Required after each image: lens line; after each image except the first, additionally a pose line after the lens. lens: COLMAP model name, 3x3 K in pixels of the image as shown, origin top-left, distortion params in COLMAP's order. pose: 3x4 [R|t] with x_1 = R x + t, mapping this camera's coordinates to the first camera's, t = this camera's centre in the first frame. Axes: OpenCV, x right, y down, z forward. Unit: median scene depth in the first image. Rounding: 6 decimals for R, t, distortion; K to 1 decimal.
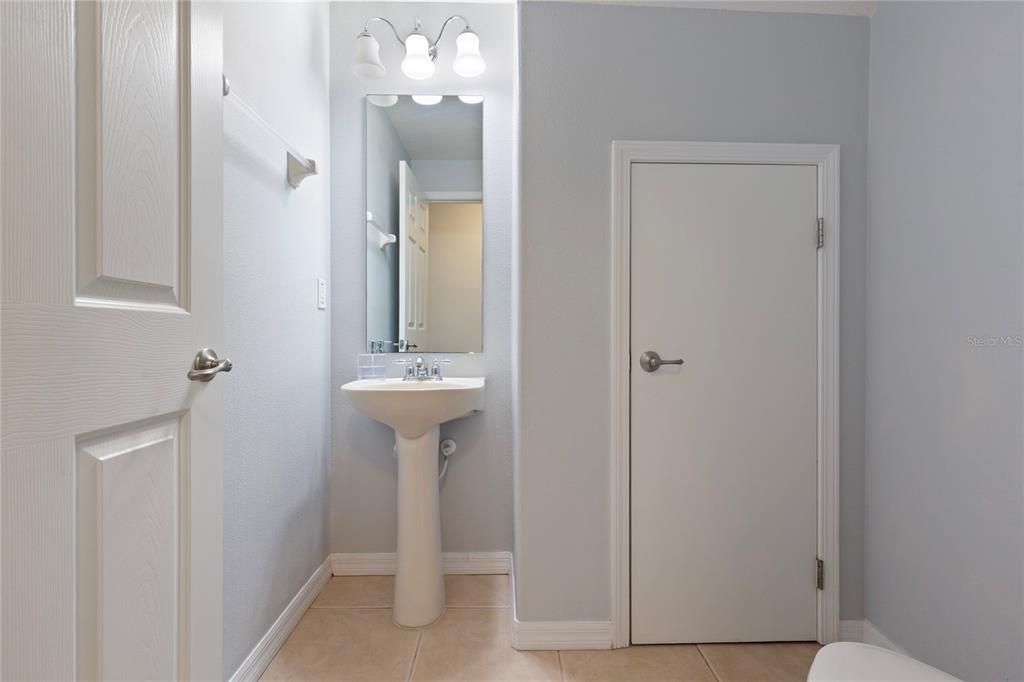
lens RADIAL K [[463.3, 0, 511.0], [0, 463.3, 337.5], [0, 0, 1]] dist [0.007031, -0.001873]
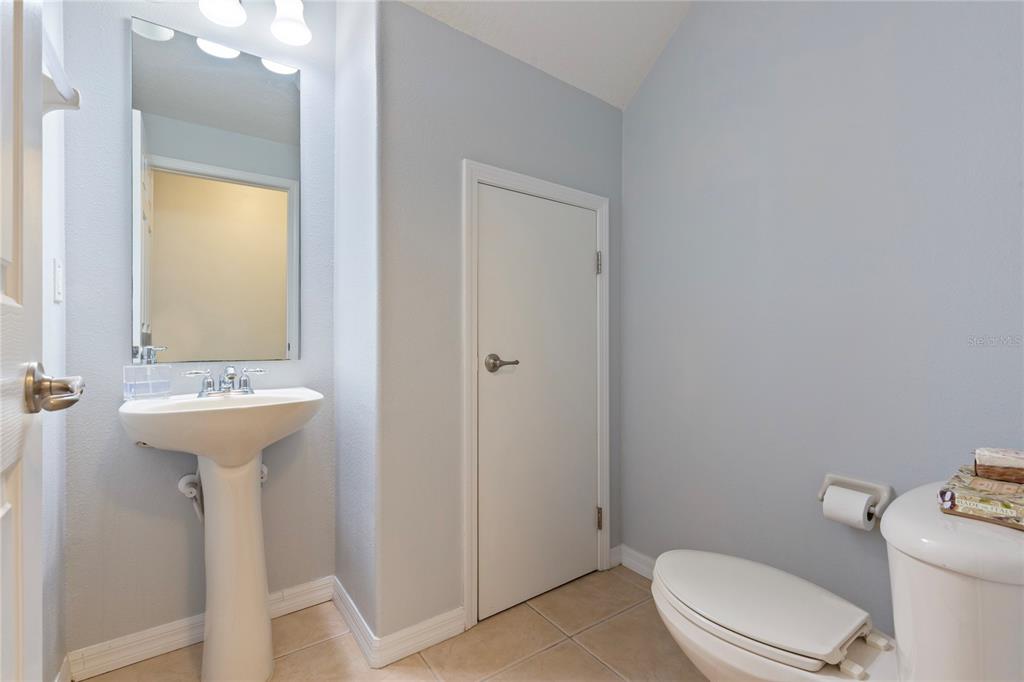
lens RADIAL K [[463.3, 0, 491.9], [0, 463.3, 341.6], [0, 0, 1]] dist [0.007031, -0.001873]
pose [[0.823076, -0.004533, 0.567913, -0.323878], [0.004423, 0.999989, 0.001571, -0.001449], [-0.567913, 0.001219, 0.823087, 0.075771]]
